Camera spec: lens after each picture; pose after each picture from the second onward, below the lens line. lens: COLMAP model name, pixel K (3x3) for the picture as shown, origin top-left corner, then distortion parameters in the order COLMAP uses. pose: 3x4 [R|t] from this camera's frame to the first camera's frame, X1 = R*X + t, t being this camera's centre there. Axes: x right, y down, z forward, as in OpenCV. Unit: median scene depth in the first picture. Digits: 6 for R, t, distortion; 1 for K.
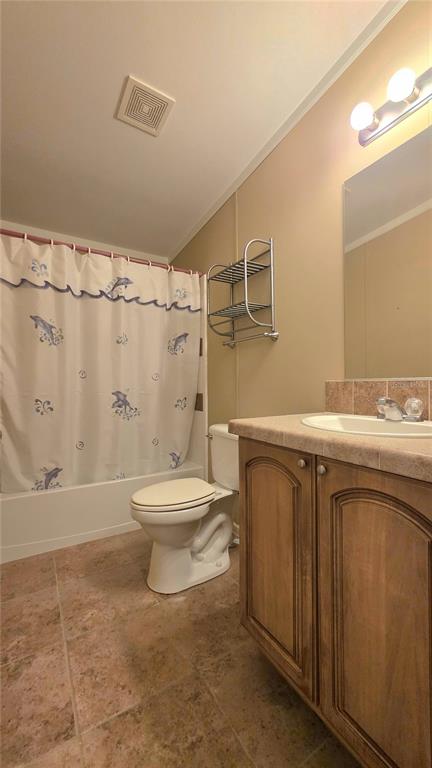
lens RADIAL K [[306.4, 0, 219.4], [0, 306.4, 385.1], [0, 0, 1]] dist [0.000459, 0.000414]
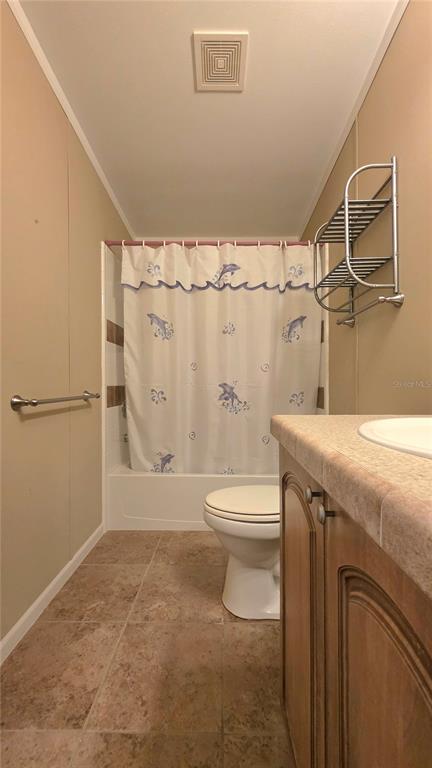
lens RADIAL K [[306.4, 0, 219.4], [0, 306.4, 385.1], [0, 0, 1]] dist [0.000459, 0.000414]
pose [[0.844316, 0.006948, -0.535801, 0.192950], [-0.005481, 0.999976, 0.004330, 0.024545], [0.535818, -0.000719, 0.844333, 0.196665]]
